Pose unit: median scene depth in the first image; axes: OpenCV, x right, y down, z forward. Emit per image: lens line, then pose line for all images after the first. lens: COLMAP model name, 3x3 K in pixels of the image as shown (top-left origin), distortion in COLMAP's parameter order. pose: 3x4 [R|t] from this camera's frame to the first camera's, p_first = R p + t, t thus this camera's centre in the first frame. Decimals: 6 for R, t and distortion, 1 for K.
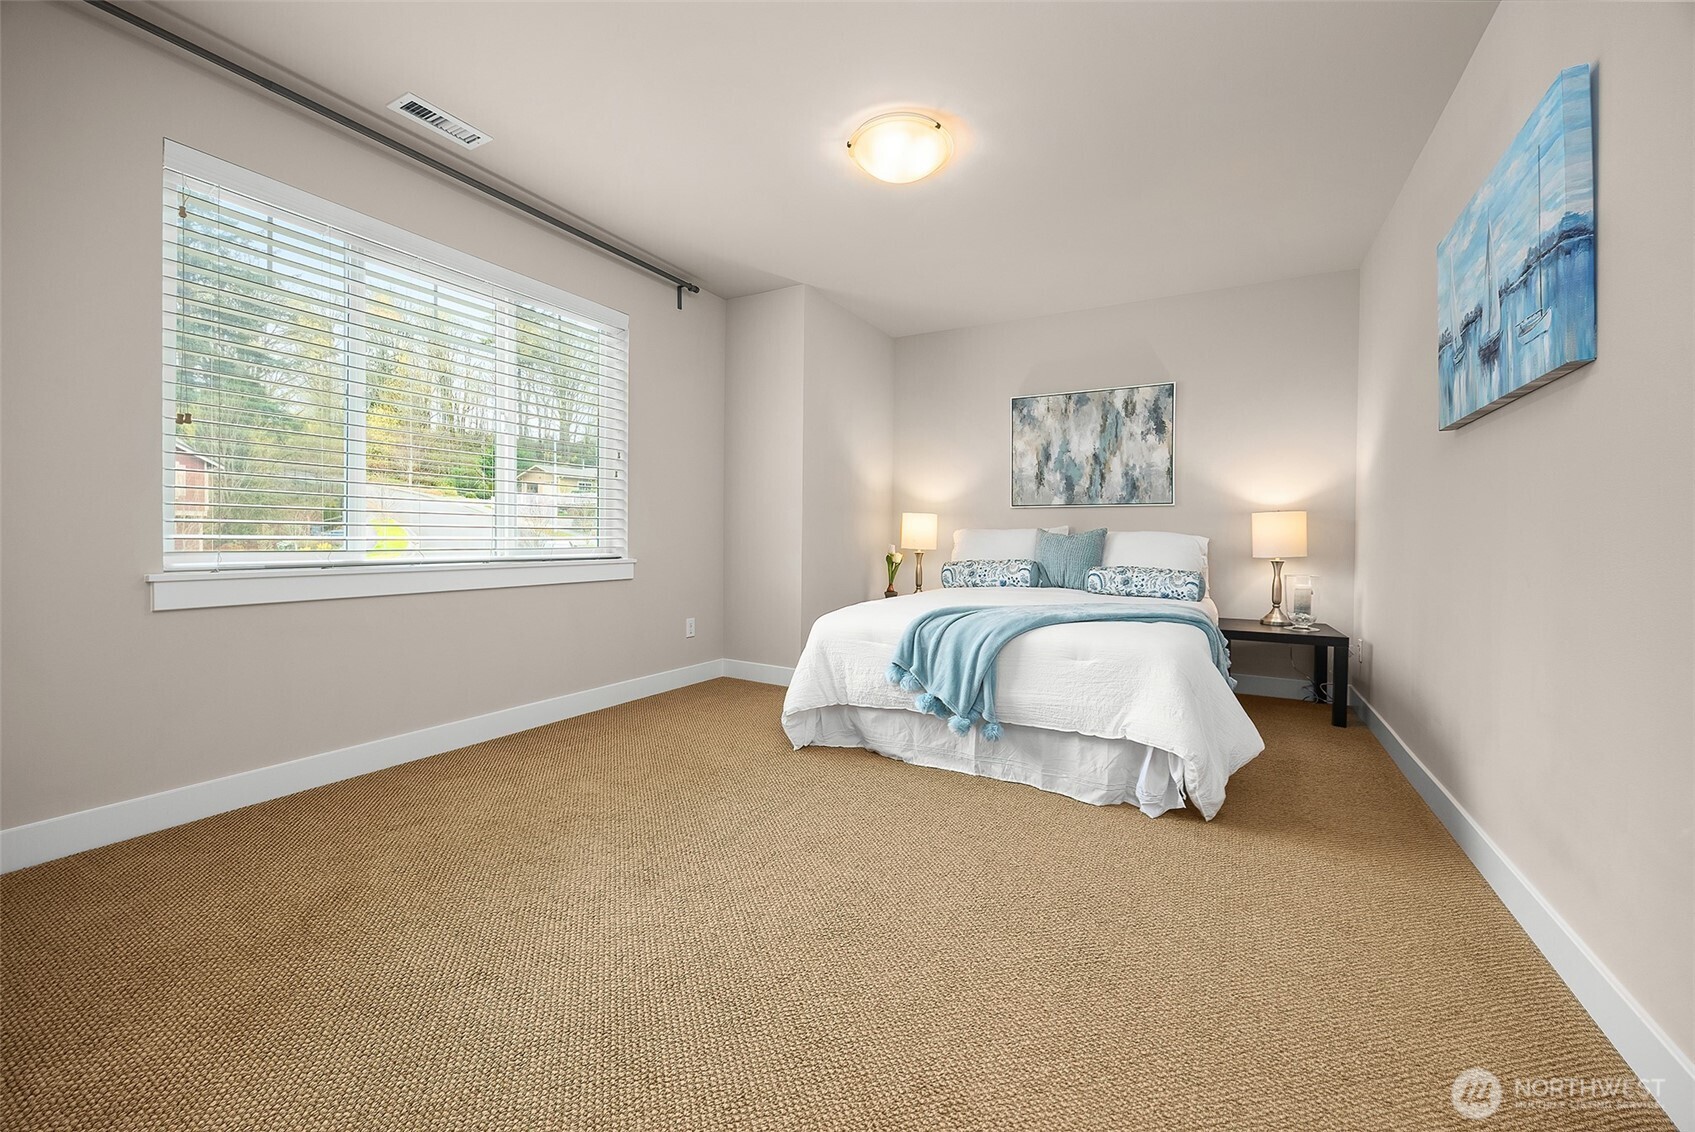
lens RADIAL K [[657.5, 0, 841.1], [0, 657.5, 548.0], [0, 0, 1]] dist [-0.003256, -0.000368]
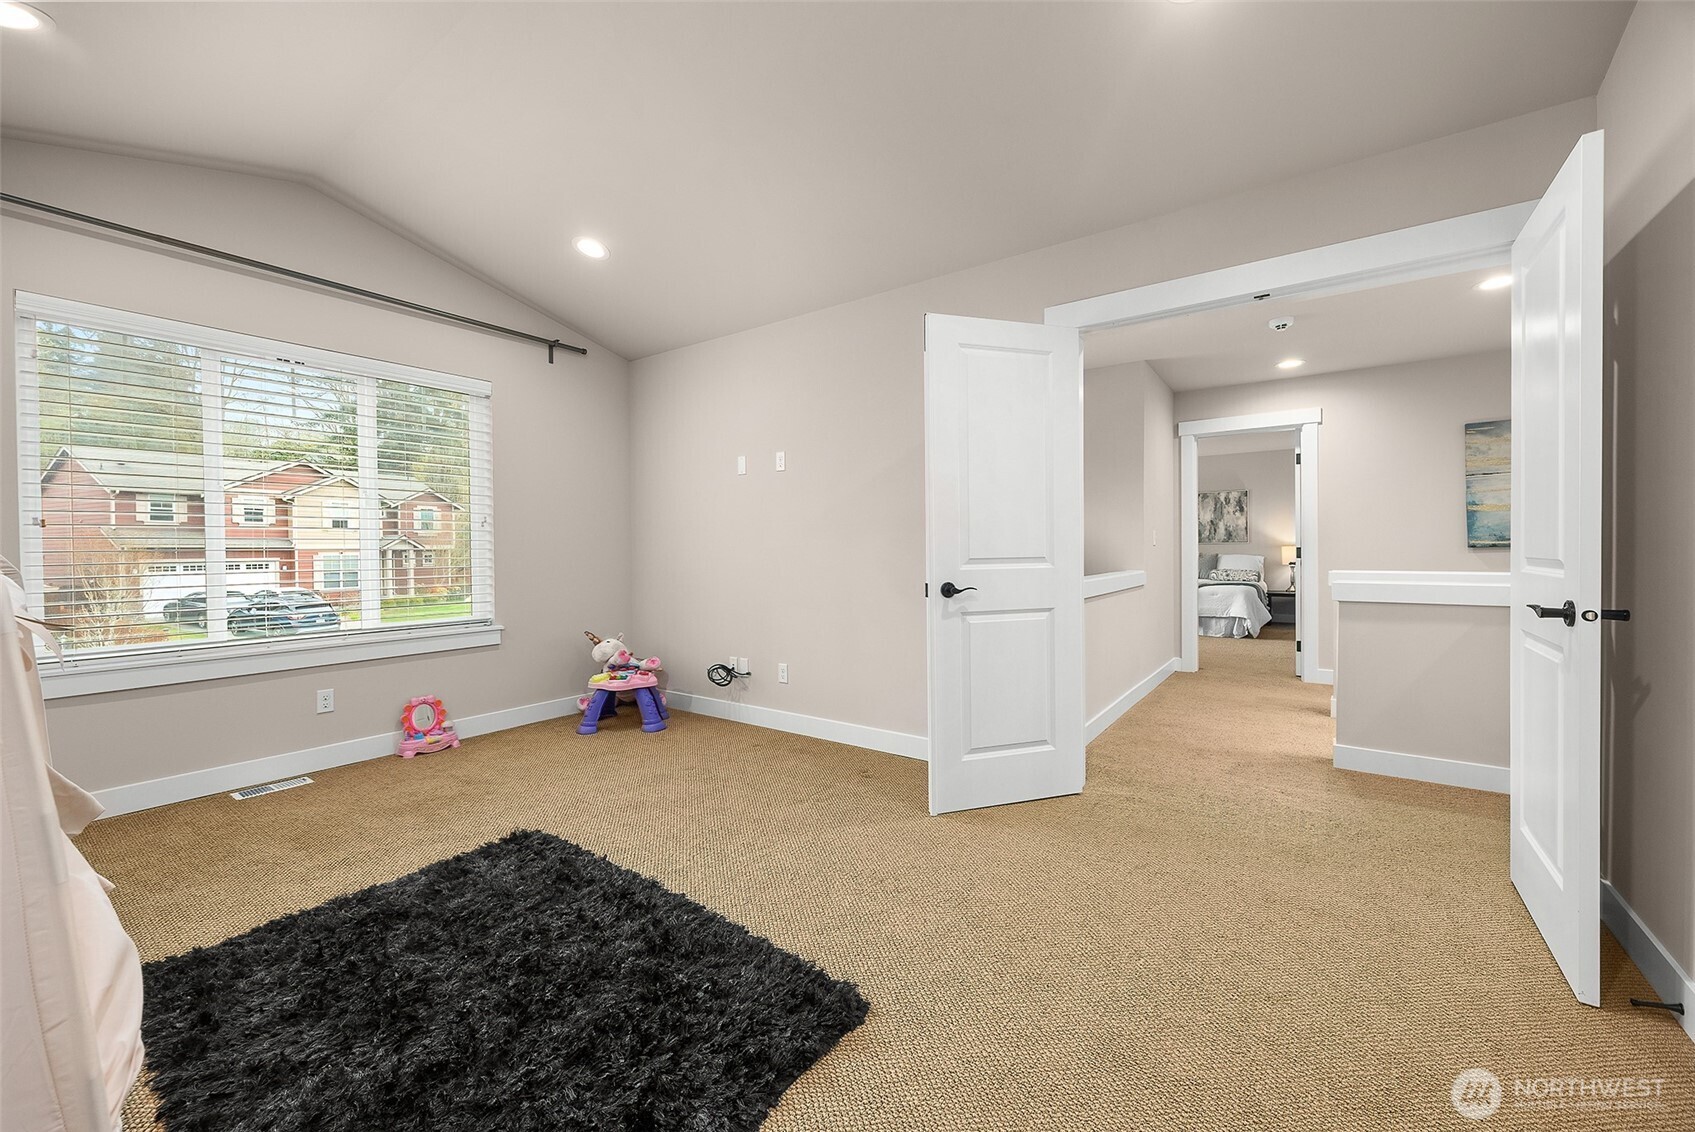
lens RADIAL K [[657.5, 0, 842.4], [0, 657.5, 560.2], [0, 0, 1]] dist [-0.003256, -0.000368]
pose [[0.993746, -0.014295, -0.110743, -0.654167], [0.013256, 0.999861, -0.010108, 0.000528], [0.110873, 0.008577, 0.993798, -1.444783]]
